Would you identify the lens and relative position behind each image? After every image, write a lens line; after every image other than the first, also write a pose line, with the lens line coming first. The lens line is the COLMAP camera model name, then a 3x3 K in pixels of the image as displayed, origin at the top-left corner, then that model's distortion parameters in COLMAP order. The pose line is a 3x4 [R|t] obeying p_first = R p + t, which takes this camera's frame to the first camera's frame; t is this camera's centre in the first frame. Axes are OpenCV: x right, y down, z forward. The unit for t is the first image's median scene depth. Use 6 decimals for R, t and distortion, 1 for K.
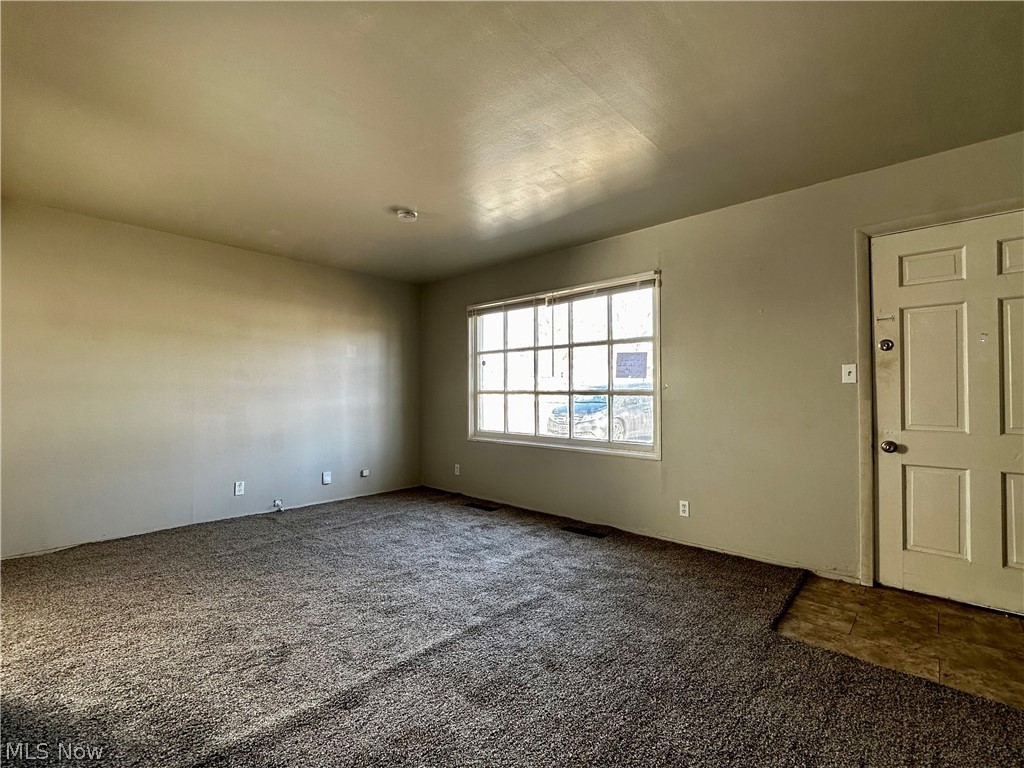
lens RADIAL K [[469.3, 0, 504.2], [0, 469.3, 385.8], [0, 0, 1]] dist [0.000820, -0.000405]
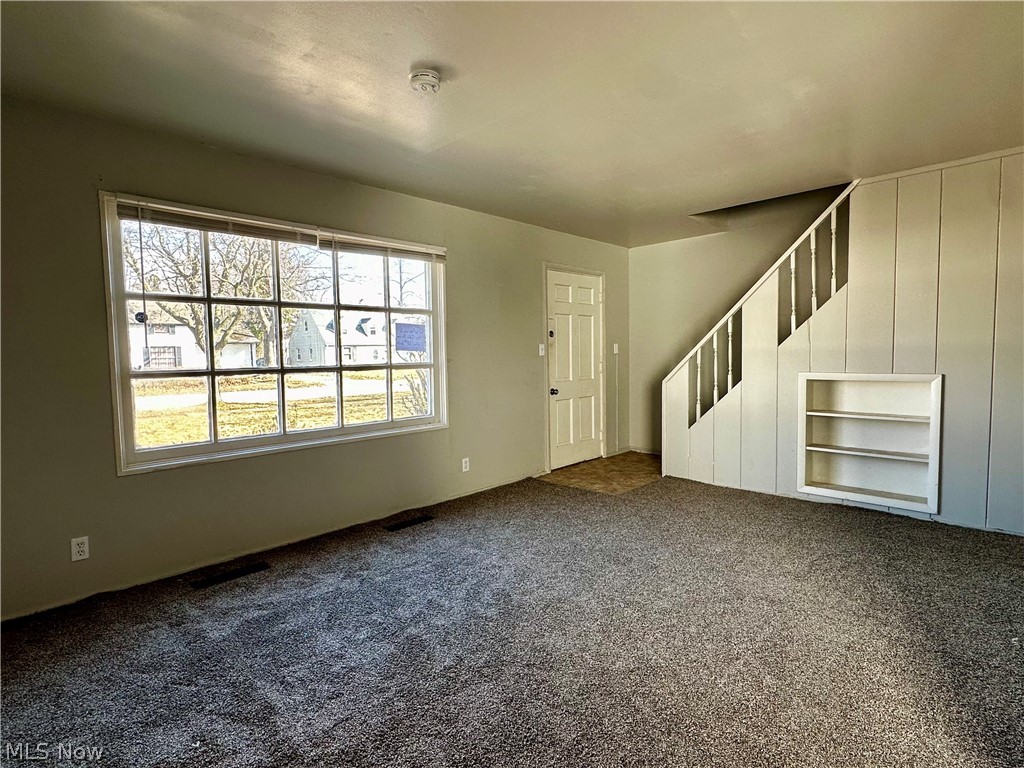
lens RADIAL K [[504.8, 0, 503.9], [0, 504.8, 385.5], [0, 0, 1]] dist [-0.003993, -0.000448]
pose [[0.036894, -0.051471, 0.997993, -0.764898], [0.014762, 0.998592, 0.050956, 0.005060], [-0.999210, 0.012853, 0.037602, 0.782834]]
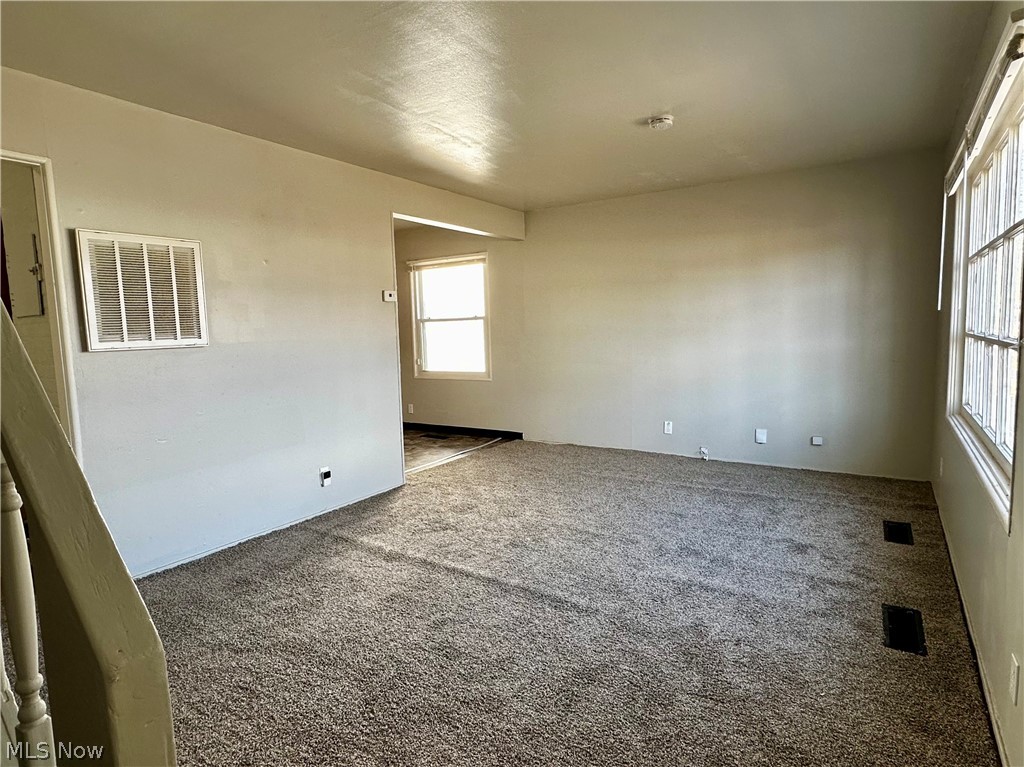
lens RADIAL K [[562.2, 0, 508.7], [0, 562.2, 381.9], [0, 0, 1]] dist [-0.004381, -0.000957]
pose [[0.153384, 0.089295, -0.984124, 0.664447], [0.048045, 0.994057, 0.097685, -0.024449], [0.986998, -0.062266, 0.148182, 0.515543]]
